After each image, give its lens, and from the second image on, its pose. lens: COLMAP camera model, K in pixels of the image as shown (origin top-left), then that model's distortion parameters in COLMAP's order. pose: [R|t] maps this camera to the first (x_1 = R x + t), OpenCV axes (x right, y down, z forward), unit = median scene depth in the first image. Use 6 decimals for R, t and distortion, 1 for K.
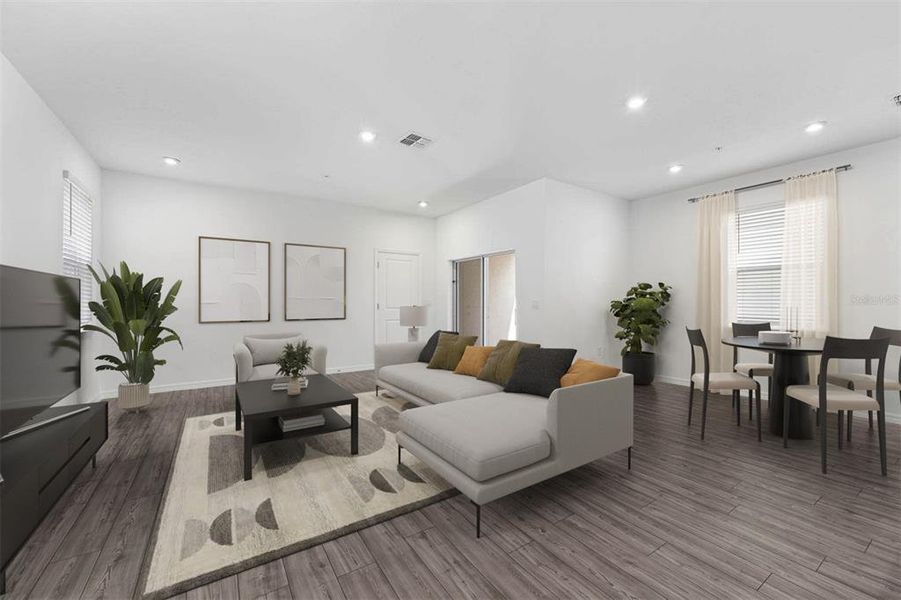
lens RADIAL K [[359.1, 0, 447.7], [0, 359.1, 301.9], [0, 0, 1]] dist [0.001162, -0.000035]
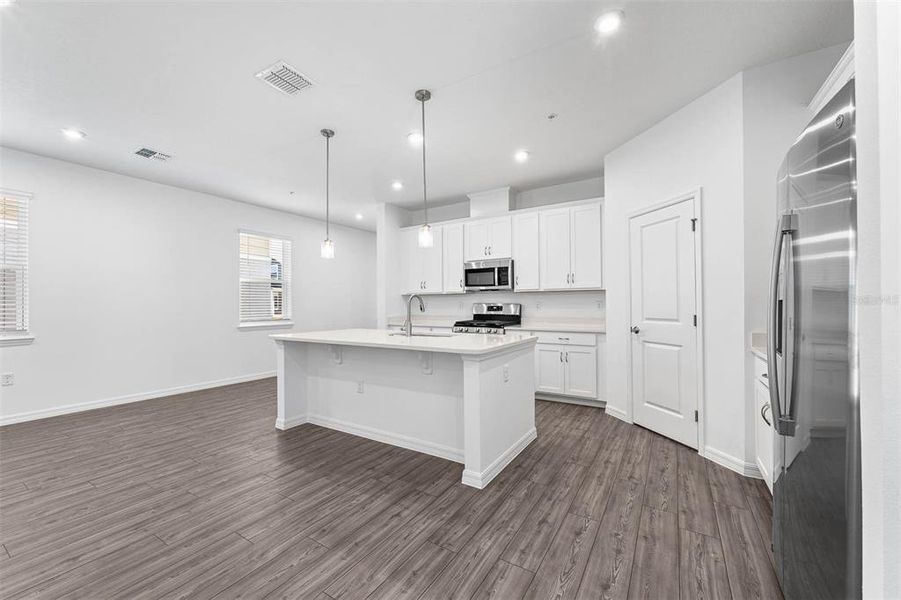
lens RADIAL K [[359.1, 0, 447.7], [0, 359.1, 301.9], [0, 0, 1]] dist [0.001162, -0.000035]
pose [[-0.418943, 0.006875, 0.907986, -0.477405], [0.006323, 0.999969, -0.004654, -0.002544], [-0.907991, 0.003792, -0.418974, 0.666322]]
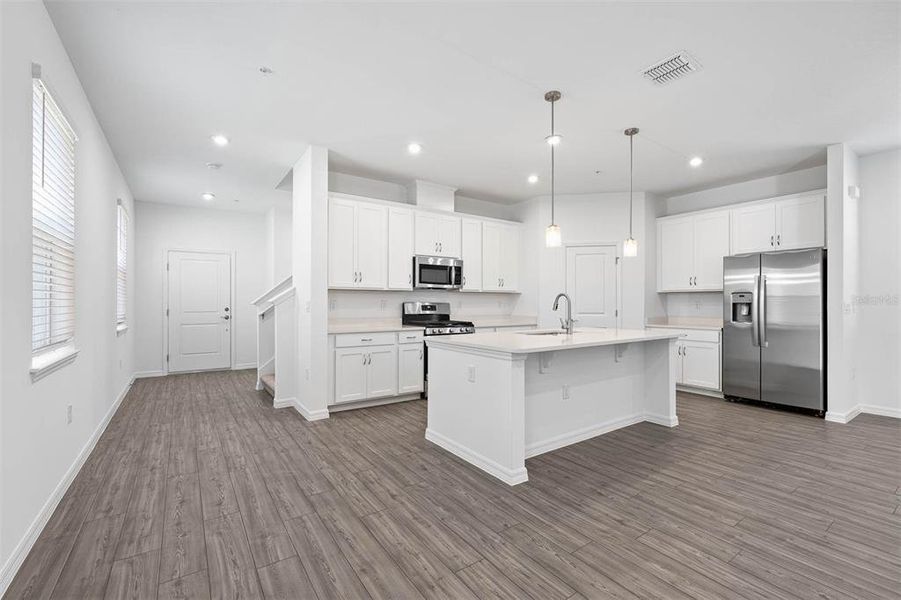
lens RADIAL K [[388.2, 0, 450.5], [0, 388.2, 300.0], [0, 0, 1]] dist [0.001037, -0.000115]
pose [[-0.999361, -0.003618, -0.035550, 1.420426], [-0.003369, 0.999969, -0.007046, -0.000547], [0.035574, -0.006922, -0.999343, 1.782460]]
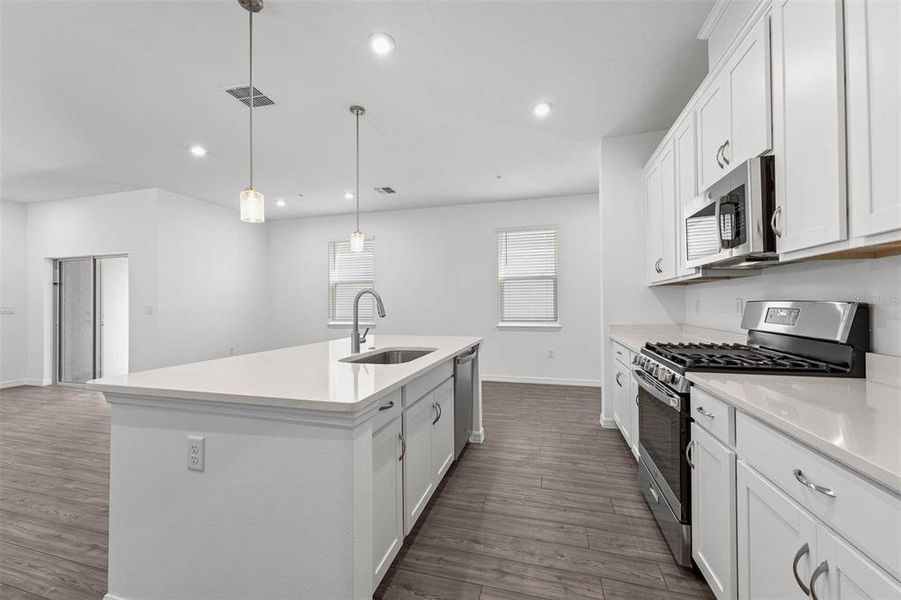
lens RADIAL K [[359.1, 0, 447.7], [0, 359.1, 301.9], [0, 0, 1]] dist [0.001162, -0.000035]
pose [[0.751068, -0.000219, 0.660225, 0.432681], [0.008679, 0.999917, -0.009542, 0.002854], [-0.660168, 0.012897, 0.751007, -0.664635]]
